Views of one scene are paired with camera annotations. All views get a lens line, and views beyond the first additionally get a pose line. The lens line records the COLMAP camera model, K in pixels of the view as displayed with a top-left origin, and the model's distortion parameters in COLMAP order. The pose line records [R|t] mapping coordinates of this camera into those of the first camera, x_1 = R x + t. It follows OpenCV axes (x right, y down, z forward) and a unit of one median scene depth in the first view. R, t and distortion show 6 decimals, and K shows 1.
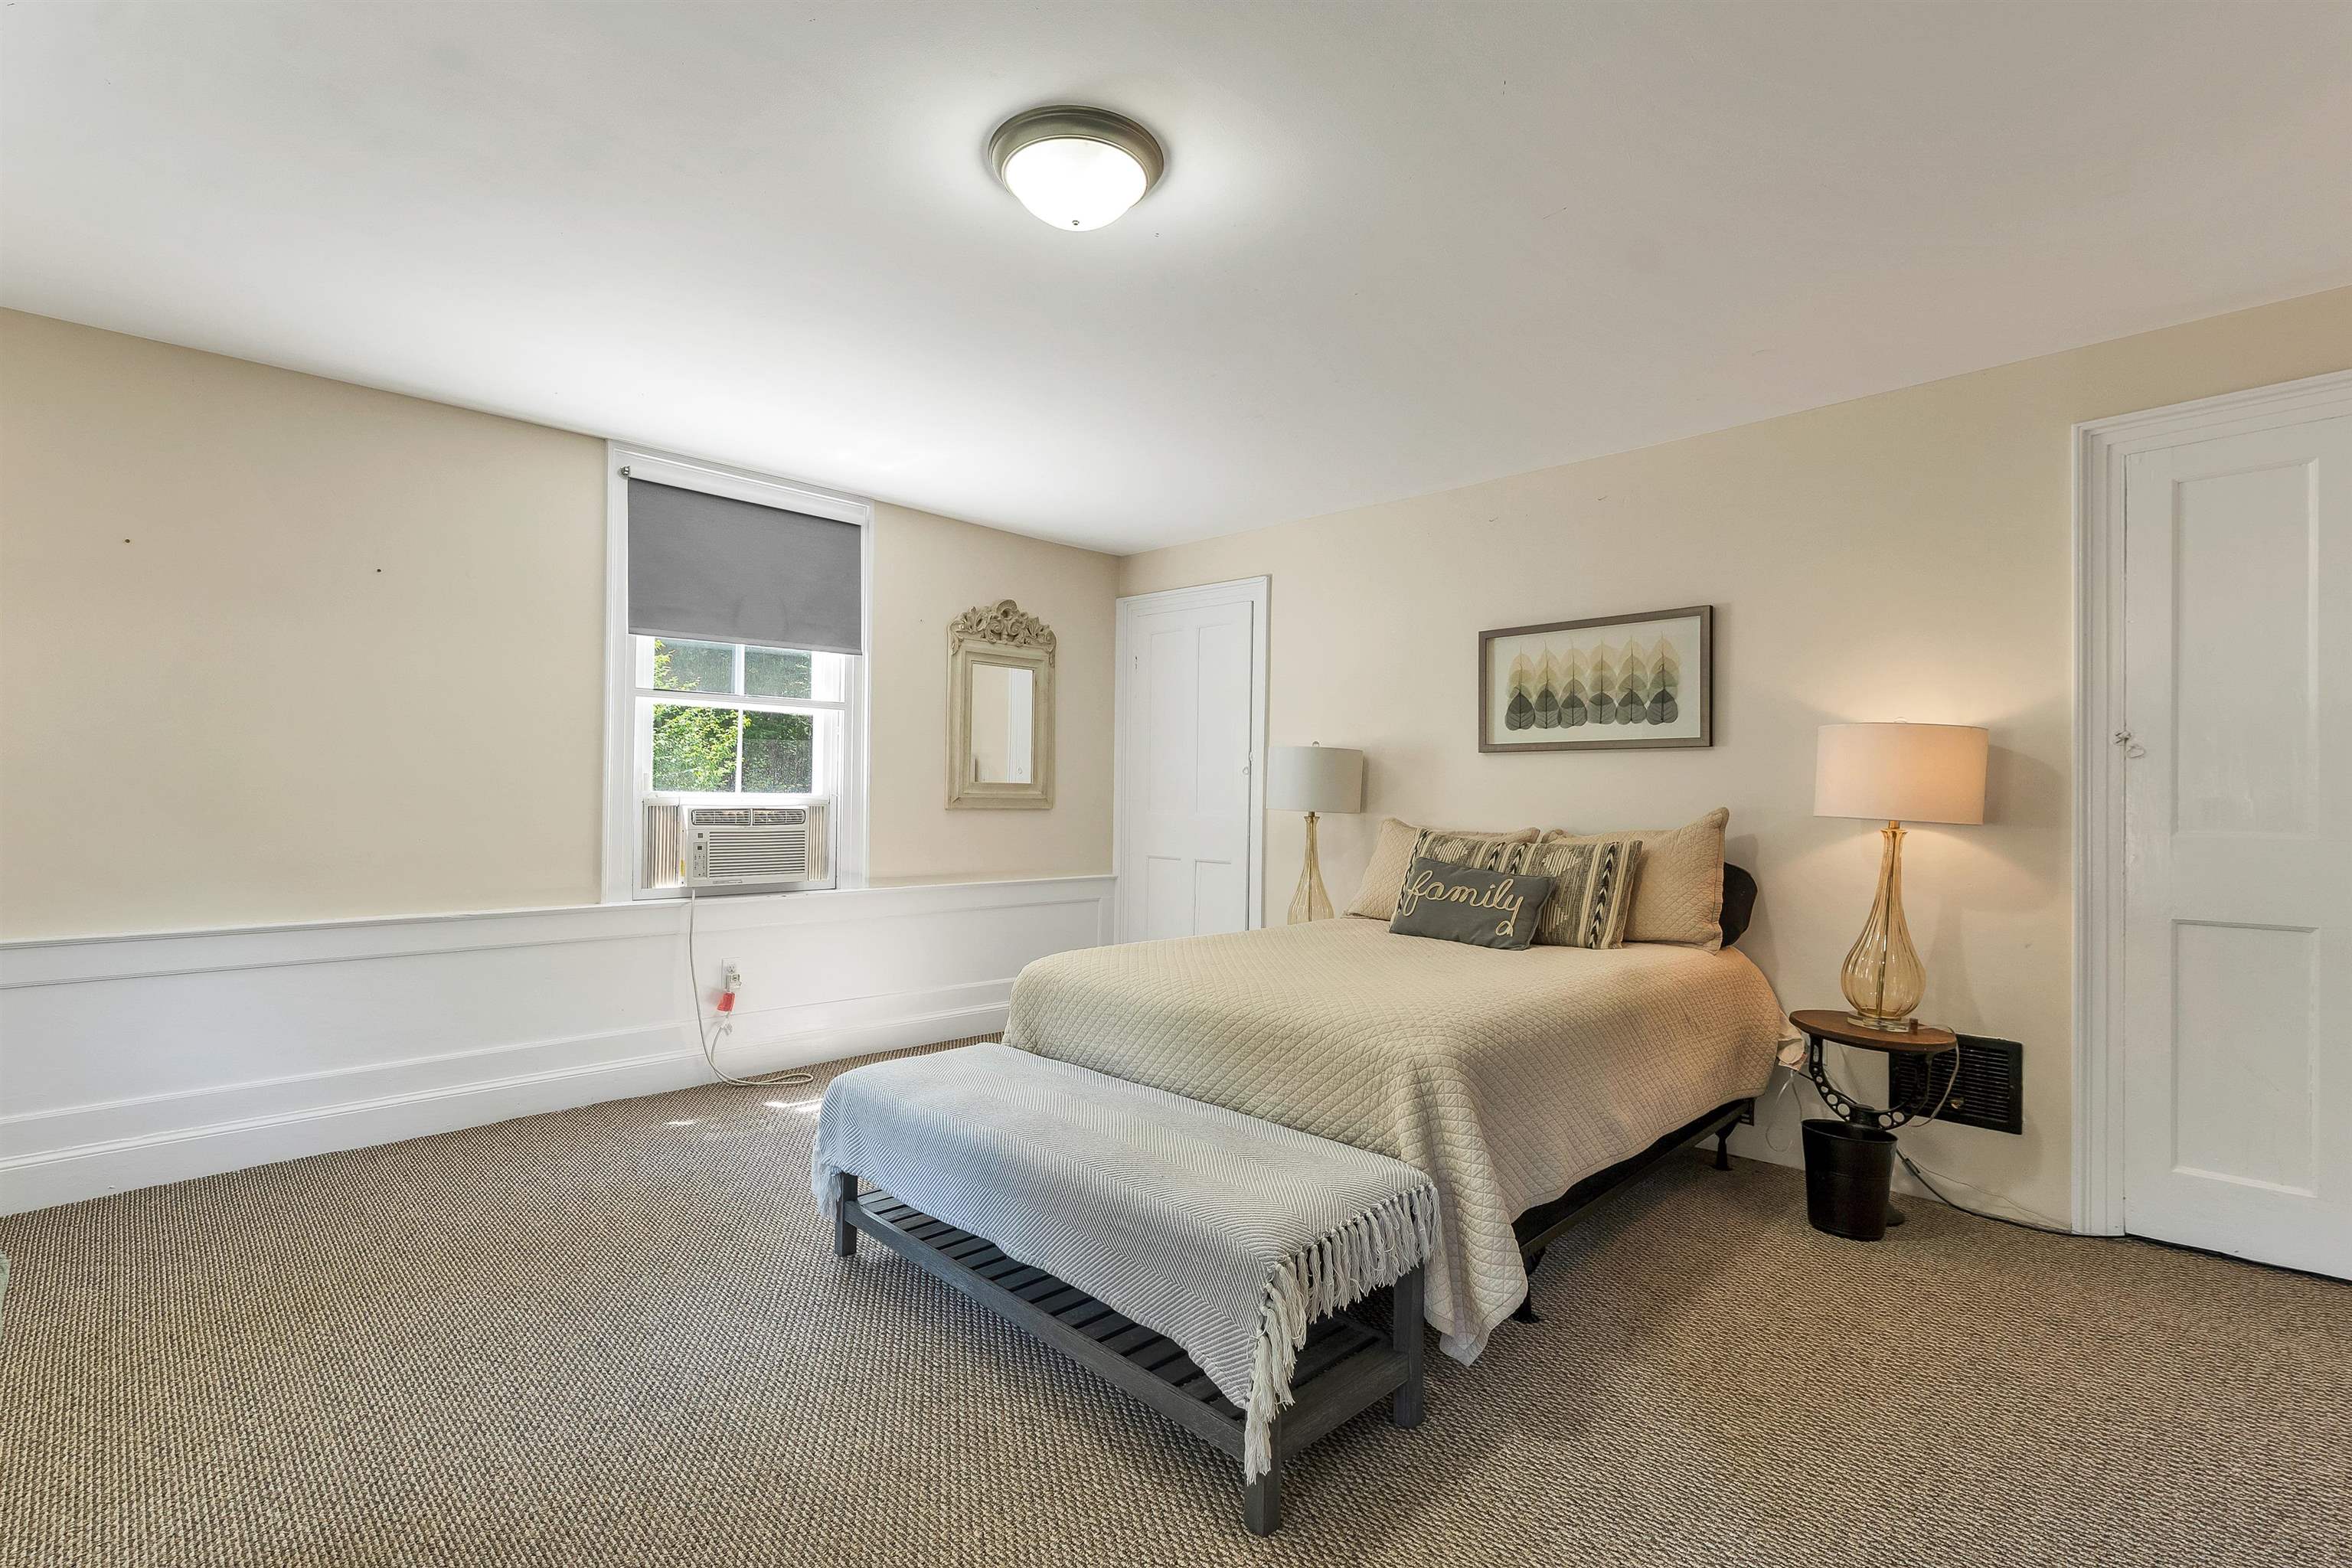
lens RADIAL K [[1055.9, 0, 1170.3], [0, 1055.9, 789.8], [0, 0, 1]] dist [0.001371, 0.000128]
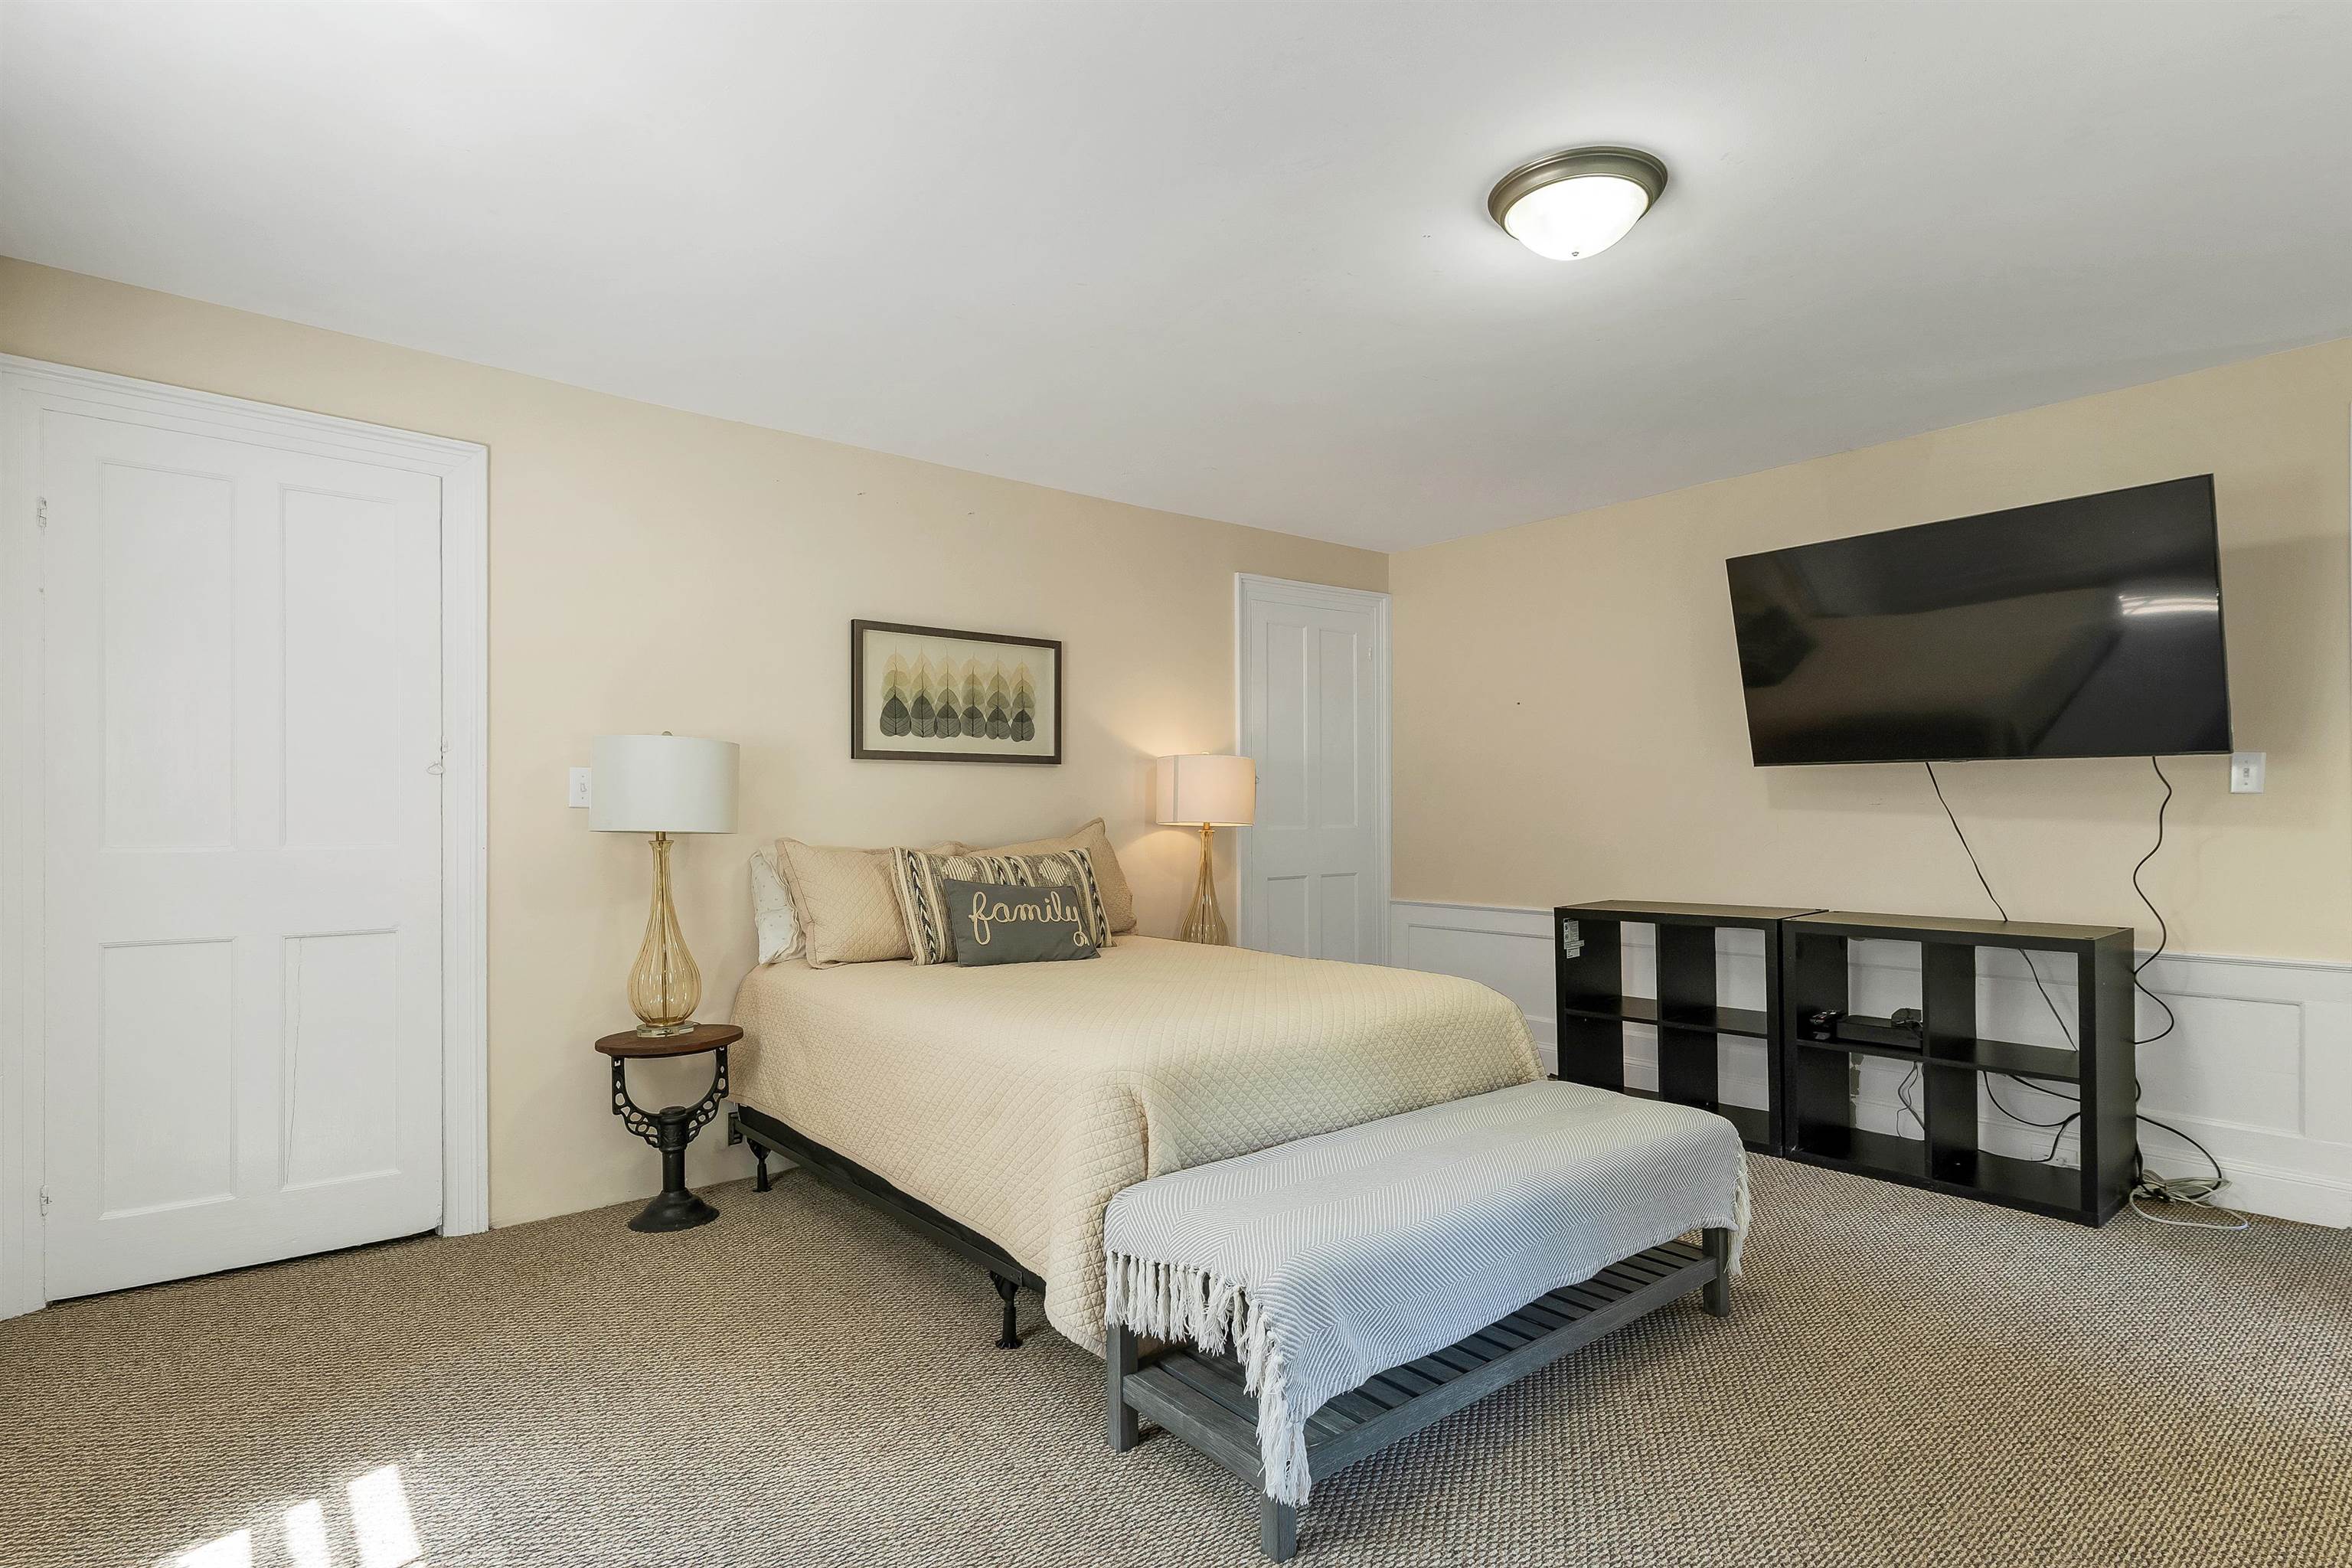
lens RADIAL K [[1177.0, 0, 1173.3], [0, 1177.0, 815.3], [0, 0, 1]] dist [-0.001296, -0.000174]
pose [[0.101928, -0.012502, 0.994713, -0.695395], [-0.002530, 0.999915, 0.012826, -0.002244], [-0.994789, -0.003824, 0.101888, 0.693202]]
